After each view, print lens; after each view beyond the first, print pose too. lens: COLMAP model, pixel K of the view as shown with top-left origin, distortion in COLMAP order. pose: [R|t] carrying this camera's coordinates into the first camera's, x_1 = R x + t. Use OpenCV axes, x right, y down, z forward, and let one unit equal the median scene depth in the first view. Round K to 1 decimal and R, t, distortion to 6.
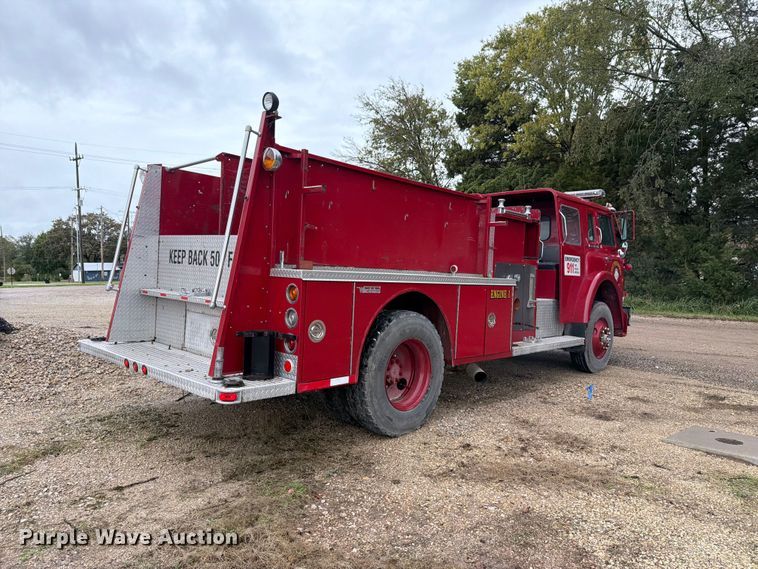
lens RADIAL K [[538.5, 0, 371.1], [0, 538.5, 306.9], [0, 0, 1]] dist [0.033496, -0.037497]
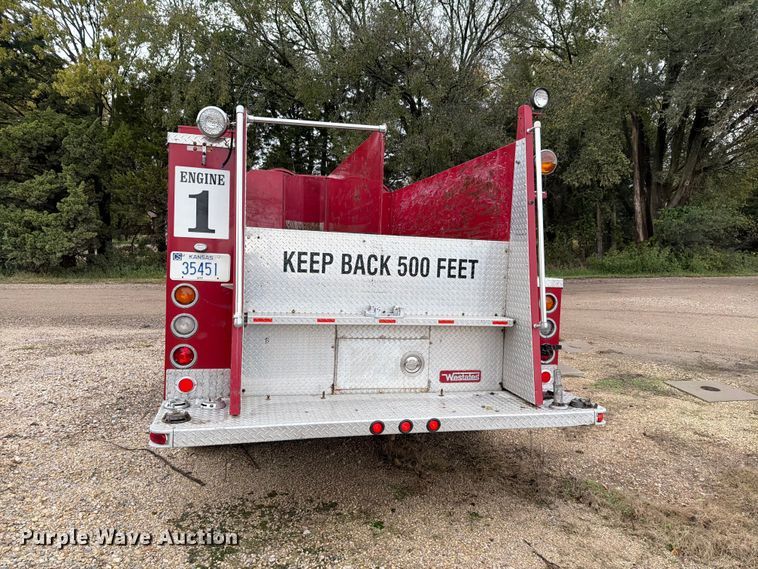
lens RADIAL K [[538.5, 0, 377.3], [0, 538.5, 287.3], [0, 0, 1]] dist [0.033496, -0.037497]
pose [[0.519493, -0.067448, 0.851809, -0.938524], [0.045882, 0.997643, 0.051013, -0.096377], [-0.853242, 0.012582, 0.521363, 0.598248]]
